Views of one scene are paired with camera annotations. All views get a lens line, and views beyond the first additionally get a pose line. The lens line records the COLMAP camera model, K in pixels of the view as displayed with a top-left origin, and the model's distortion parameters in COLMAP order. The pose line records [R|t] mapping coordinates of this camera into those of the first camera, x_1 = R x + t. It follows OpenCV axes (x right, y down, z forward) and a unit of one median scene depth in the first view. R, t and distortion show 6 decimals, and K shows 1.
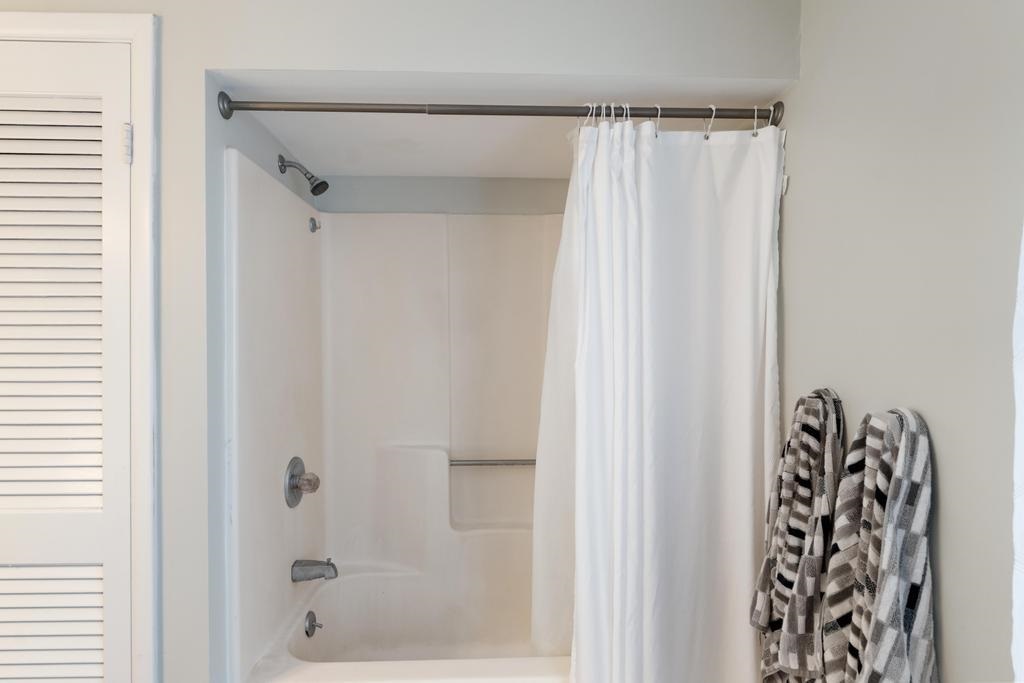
lens RADIAL K [[546.7, 0, 512.0], [0, 546.7, 341.5], [0, 0, 1]] dist [-0.002453, -0.000309]
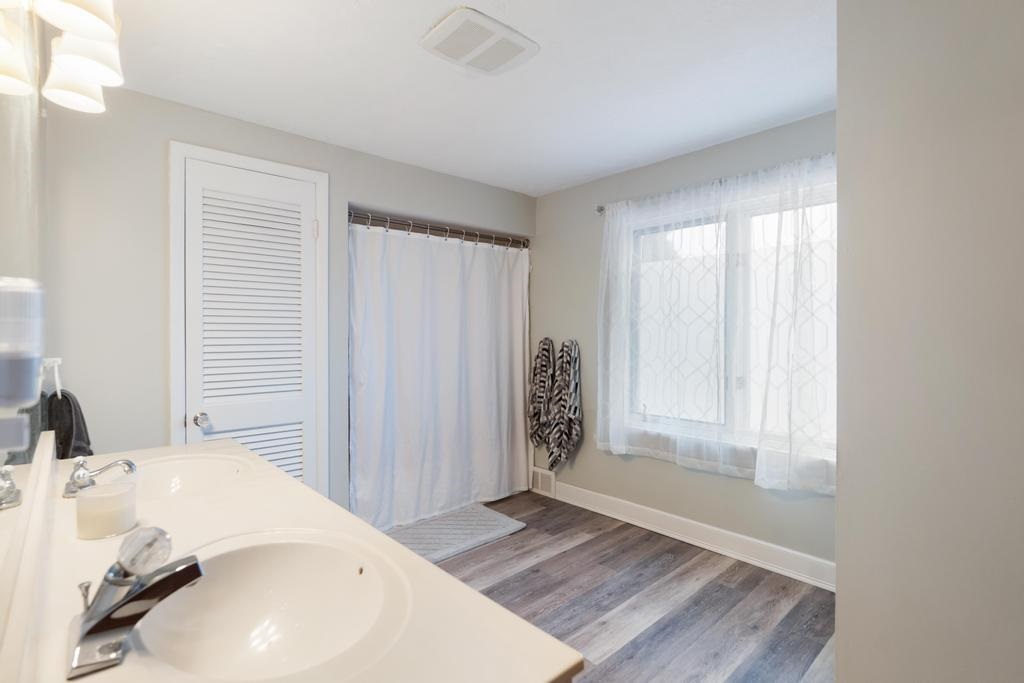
lens RADIAL K [[491.3, 0, 512.0], [0, 491.3, 341.5], [0, 0, 1]] dist [-0.000006, -0.000021]
pose [[0.774630, -0.010369, 0.632330, -1.546899], [0.009334, 0.999944, 0.004964, 0.104912], [-0.632346, 0.002057, 0.774683, -1.203983]]
